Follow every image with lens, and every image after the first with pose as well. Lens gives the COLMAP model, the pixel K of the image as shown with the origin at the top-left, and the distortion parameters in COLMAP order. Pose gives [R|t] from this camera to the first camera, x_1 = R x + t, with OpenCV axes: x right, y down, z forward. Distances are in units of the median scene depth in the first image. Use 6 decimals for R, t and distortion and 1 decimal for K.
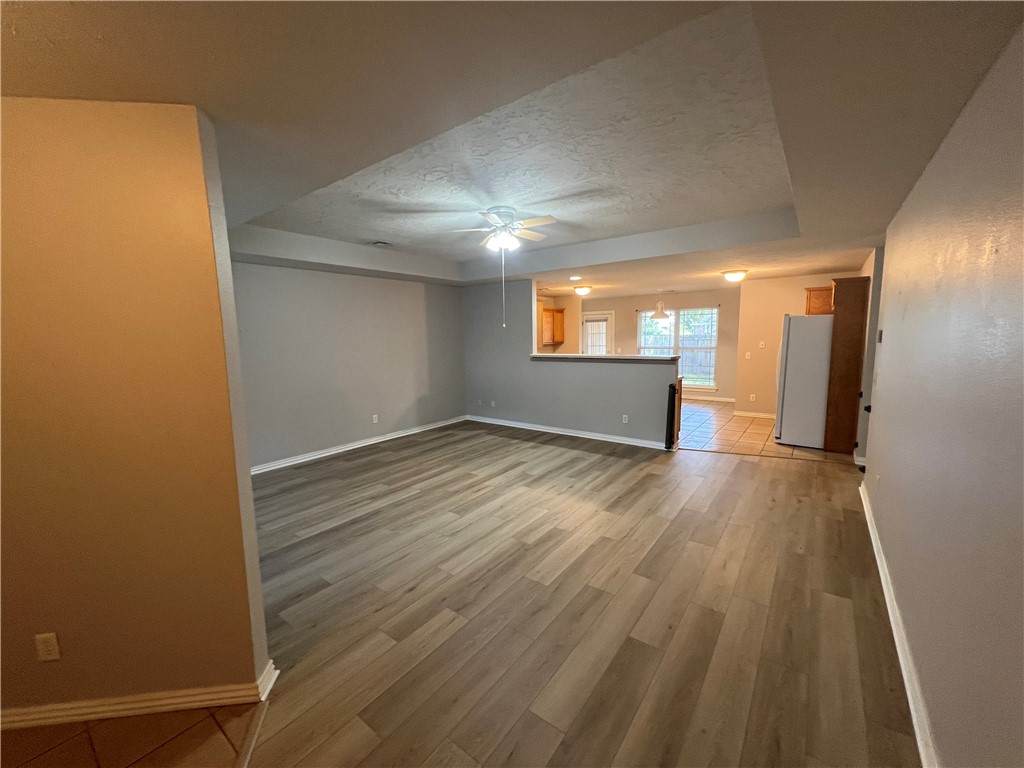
lens RADIAL K [[408.3, 0, 507.8], [0, 408.3, 381.1], [0, 0, 1]] dist [-0.001364, 0.000571]
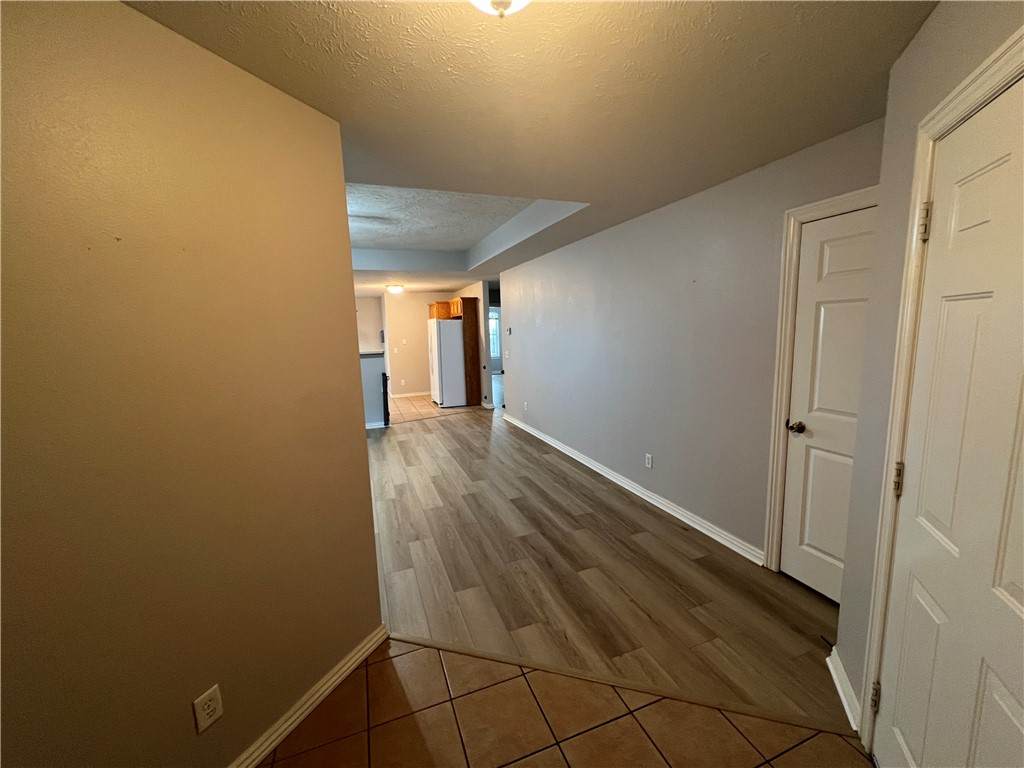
lens RADIAL K [[408.3, 0, 508.9], [0, 408.3, 382.8], [0, 0, 1]] dist [-0.001364, 0.000571]
pose [[0.533658, -0.112116, 0.838236, -0.514985], [0.120806, 0.991115, 0.055654, 0.015591], [-0.837028, 0.071564, 0.542460, 0.008215]]
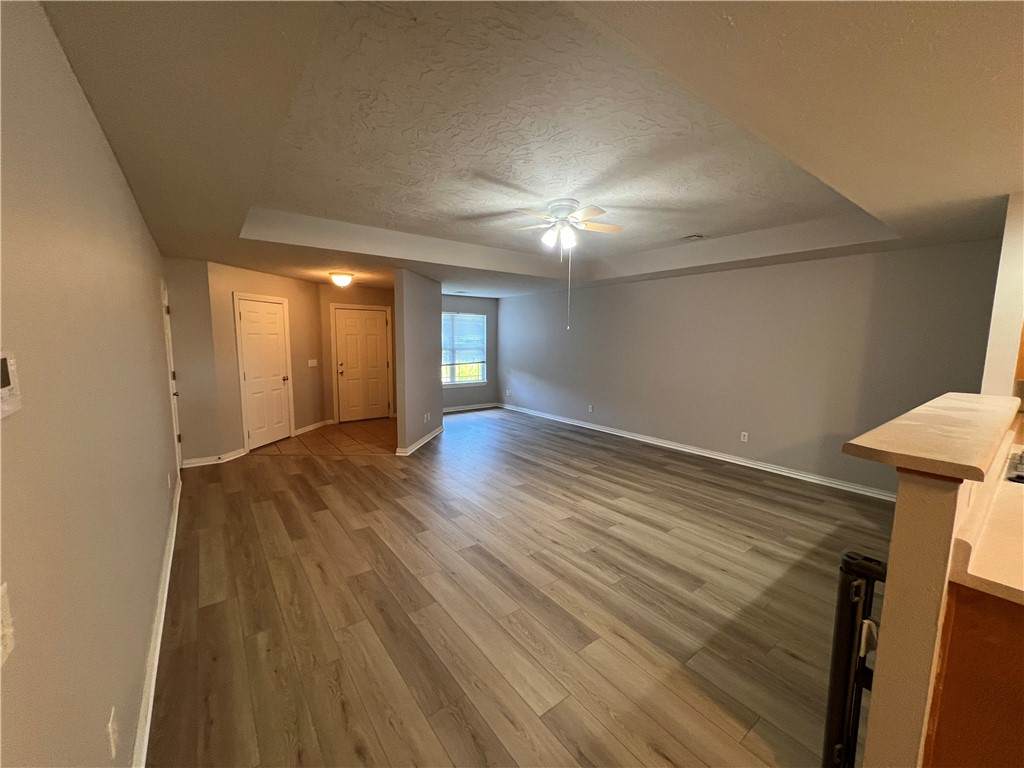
lens RADIAL K [[408.3, 0, 515.5], [0, 408.3, 387.1], [0, 0, 1]] dist [-0.001364, 0.000571]
pose [[-0.263111, 0.134209, -0.955385, 0.783703], [-0.113676, 0.979066, 0.168842, -0.128268], [0.958045, 0.153029, -0.242347, 0.980028]]
